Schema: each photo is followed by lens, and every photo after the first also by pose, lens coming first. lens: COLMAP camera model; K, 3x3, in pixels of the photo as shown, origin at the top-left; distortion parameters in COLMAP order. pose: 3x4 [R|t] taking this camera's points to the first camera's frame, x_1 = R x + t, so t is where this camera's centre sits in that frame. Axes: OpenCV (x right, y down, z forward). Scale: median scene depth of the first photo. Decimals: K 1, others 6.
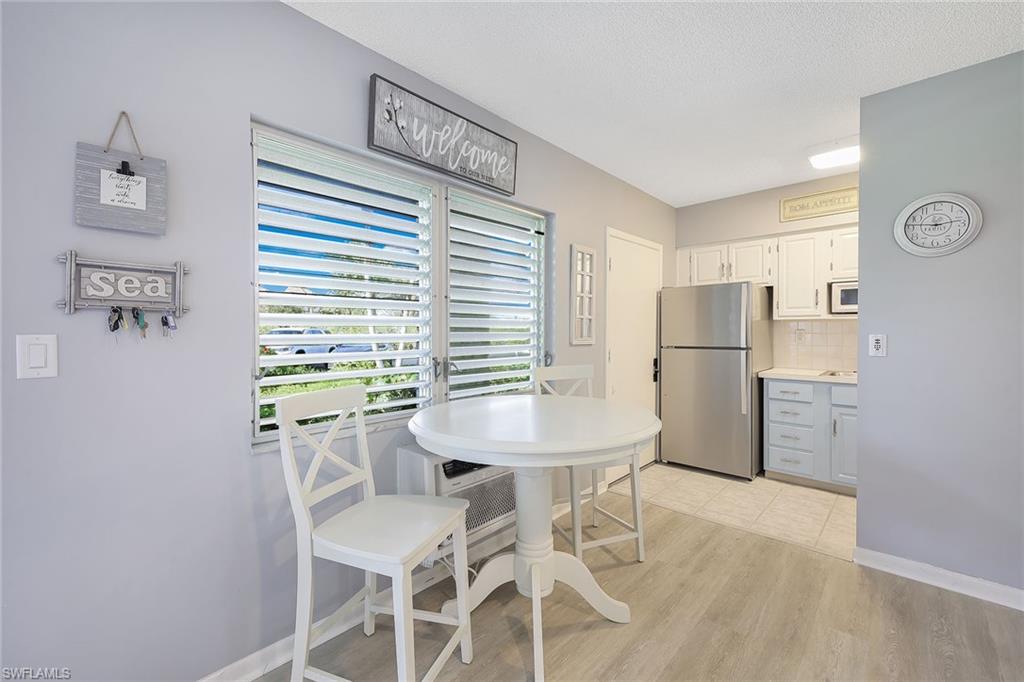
lens RADIAL K [[418.2, 0, 508.1], [0, 418.2, 336.8], [0, 0, 1]] dist [-0.001801, 0.001071]
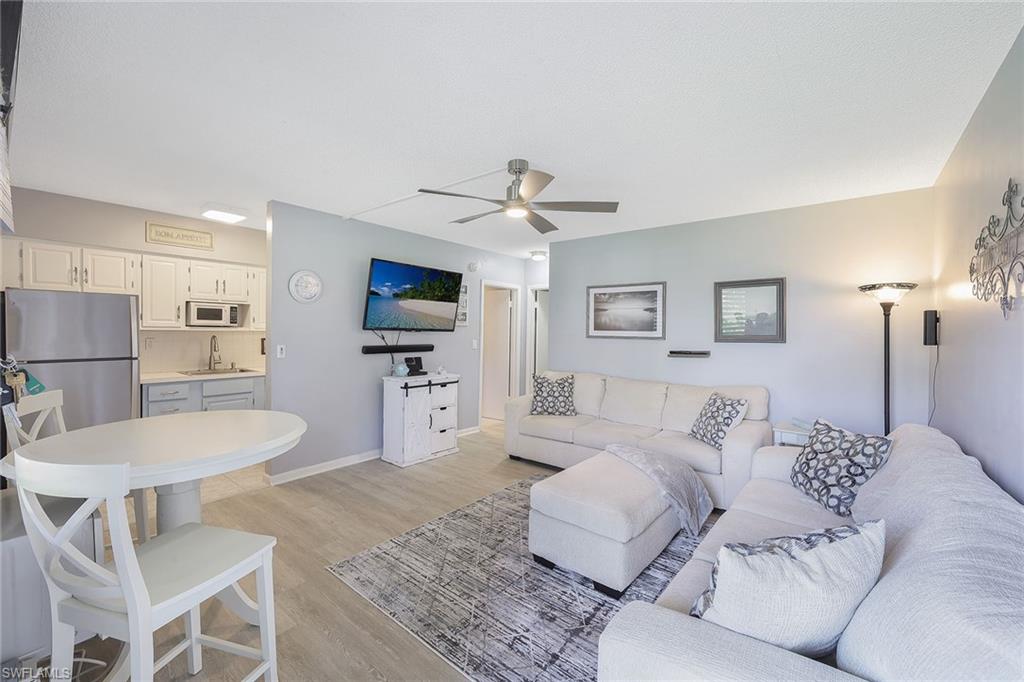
lens RADIAL K [[418.2, 0, 510.3], [0, 418.2, 336.0], [0, 0, 1]] dist [-0.001801, 0.001071]
pose [[-0.078137, -0.013934, 0.996845, -0.876949], [0.003430, 0.999893, 0.014245, -0.062252], [-0.996937, 0.004532, -0.078081, 0.209120]]
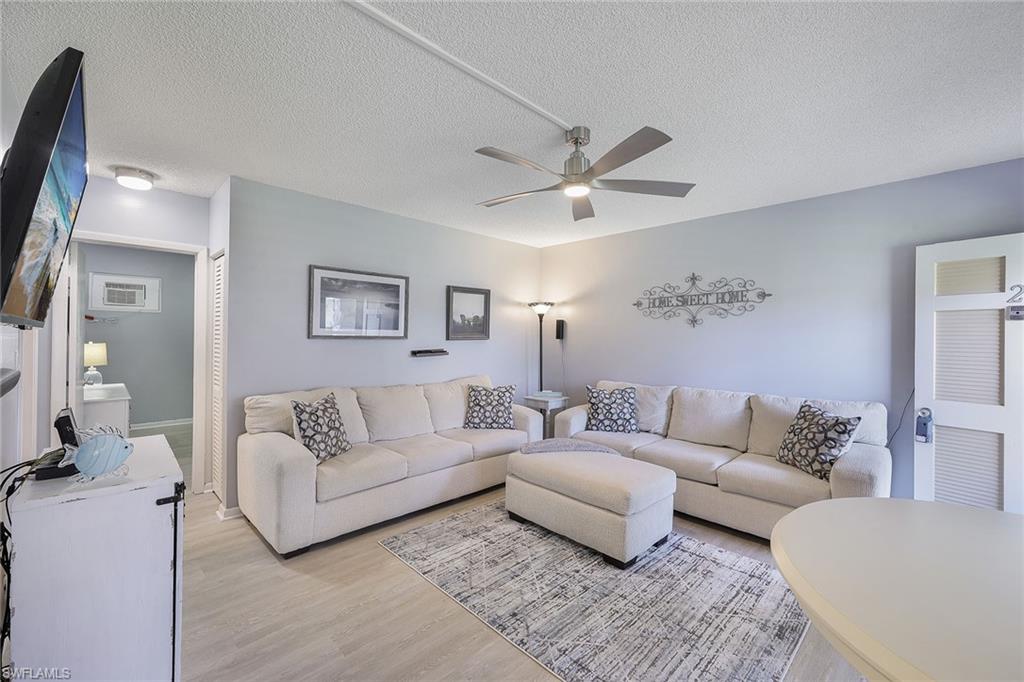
lens RADIAL K [[418.2, 0, 510.2], [0, 418.2, 336.8], [0, 0, 1]] dist [-0.001801, 0.001071]
pose [[-0.999522, -0.012061, 0.028463, 0.529732], [-0.011503, 0.999740, 0.019670, -0.066123], [-0.028693, 0.019334, -0.999401, 1.161886]]
